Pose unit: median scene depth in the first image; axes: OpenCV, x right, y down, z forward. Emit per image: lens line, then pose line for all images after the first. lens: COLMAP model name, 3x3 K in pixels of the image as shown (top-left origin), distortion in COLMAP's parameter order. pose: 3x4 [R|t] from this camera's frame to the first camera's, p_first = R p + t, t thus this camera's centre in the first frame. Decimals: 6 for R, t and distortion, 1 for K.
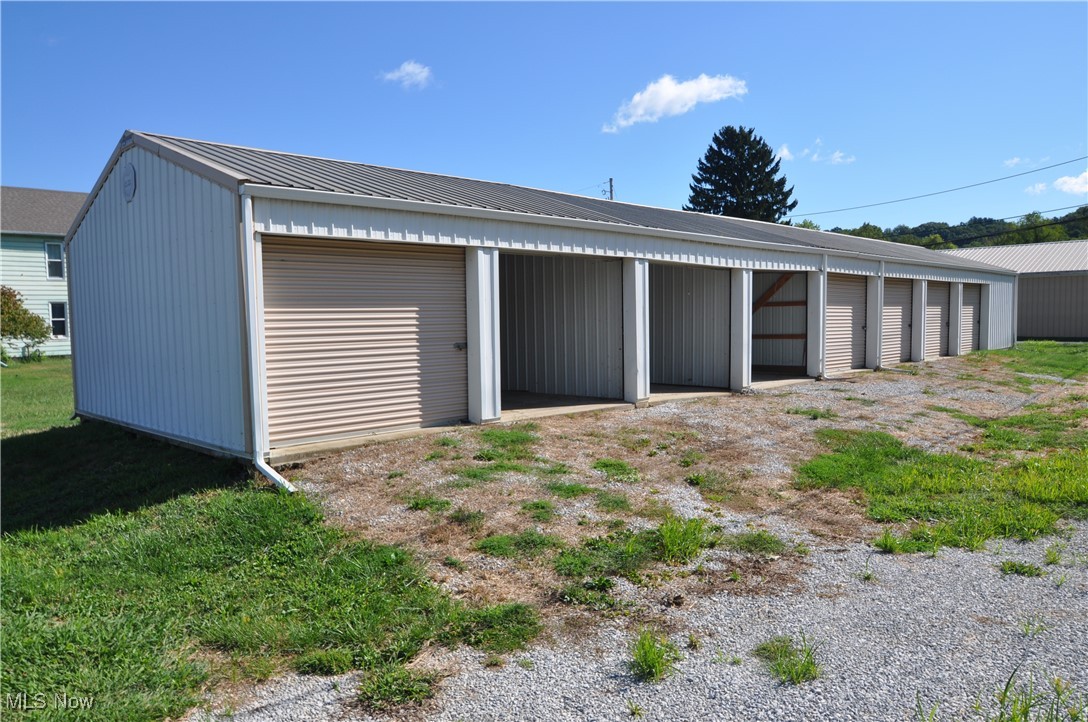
lens RADIAL K [[761.9, 0, 544.0], [0, 761.9, 361.0], [0, 0, 1]] dist [-0.042276, 0.000976]
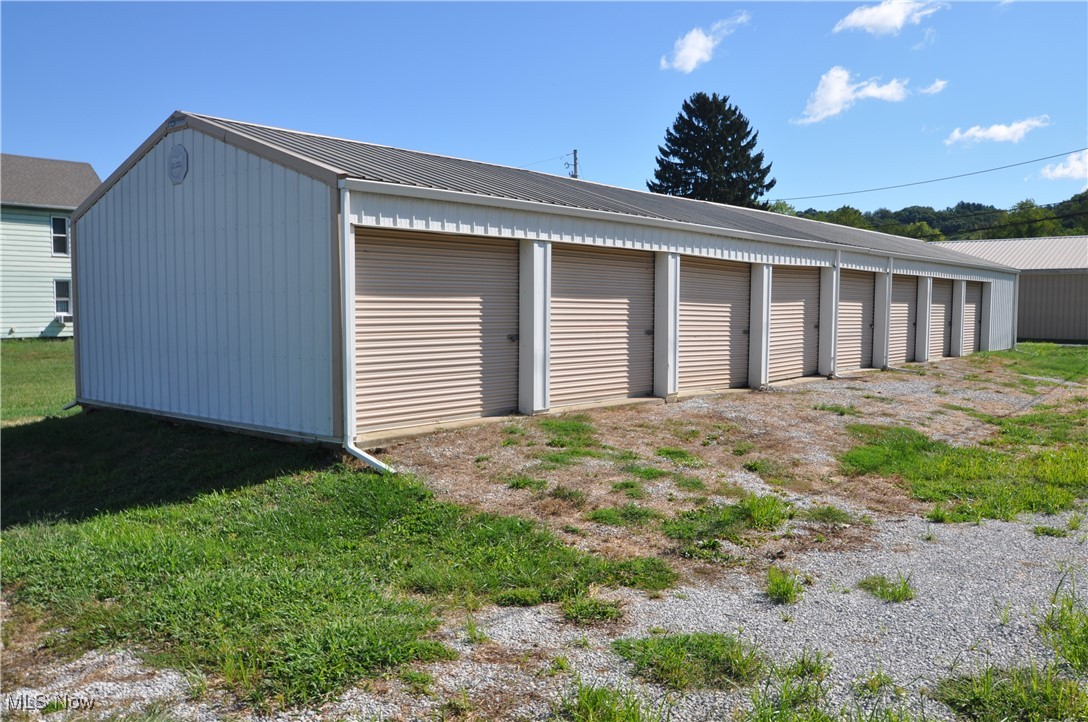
lens RADIAL K [[909.2, 0, 544.0], [0, 909.2, 361.0], [0, 0, 1]] dist [-0.060688, 0.008691]
pose [[0.995929, 0.015144, 0.088863, -0.178765], [-0.015484, 0.999875, 0.003137, 0.007387], [-0.088805, -0.004500, 0.996039, -0.207690]]
